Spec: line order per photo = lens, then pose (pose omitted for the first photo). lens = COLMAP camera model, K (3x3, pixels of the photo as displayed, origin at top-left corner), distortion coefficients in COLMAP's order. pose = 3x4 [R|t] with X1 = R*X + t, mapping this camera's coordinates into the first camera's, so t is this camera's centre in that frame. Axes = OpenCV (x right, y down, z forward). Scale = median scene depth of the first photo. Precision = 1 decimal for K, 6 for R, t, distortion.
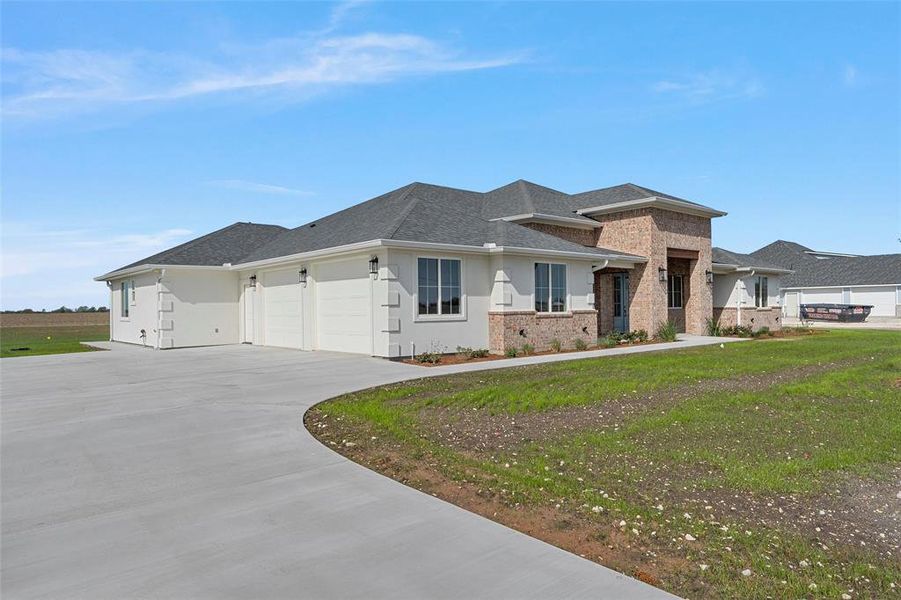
lens RADIAL K [[568.0, 0, 450.0], [0, 568.0, 304.1], [0, 0, 1]] dist [-0.006426, 0.001162]
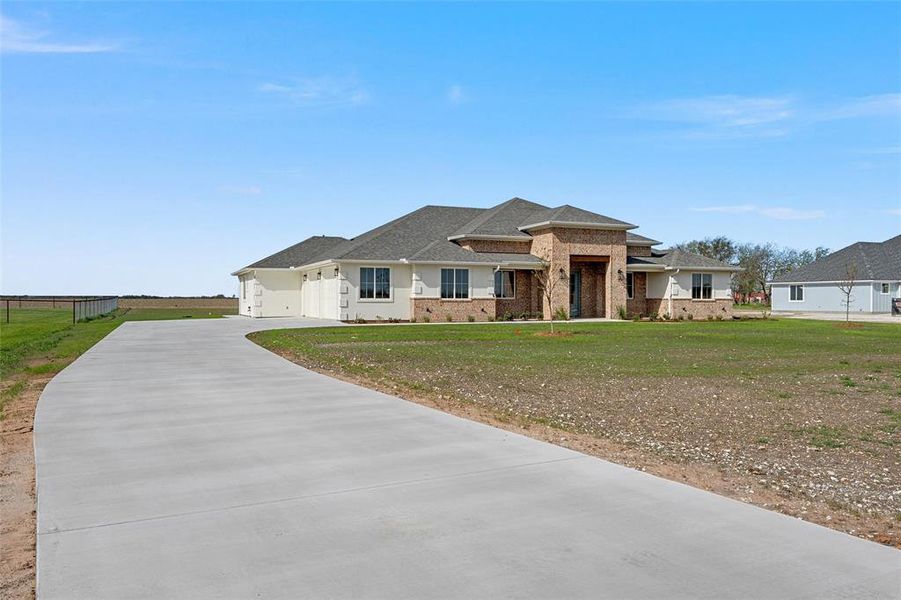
lens RADIAL K [[676.8, 0, 451.1], [0, 676.8, 297.7], [0, 0, 1]] dist [0.001044, -0.000049]
pose [[0.951624, 0.013242, -0.306981, 0.713887], [-0.011419, 0.999905, 0.007733, -0.002818], [0.307054, -0.003854, 0.951684, -0.794166]]
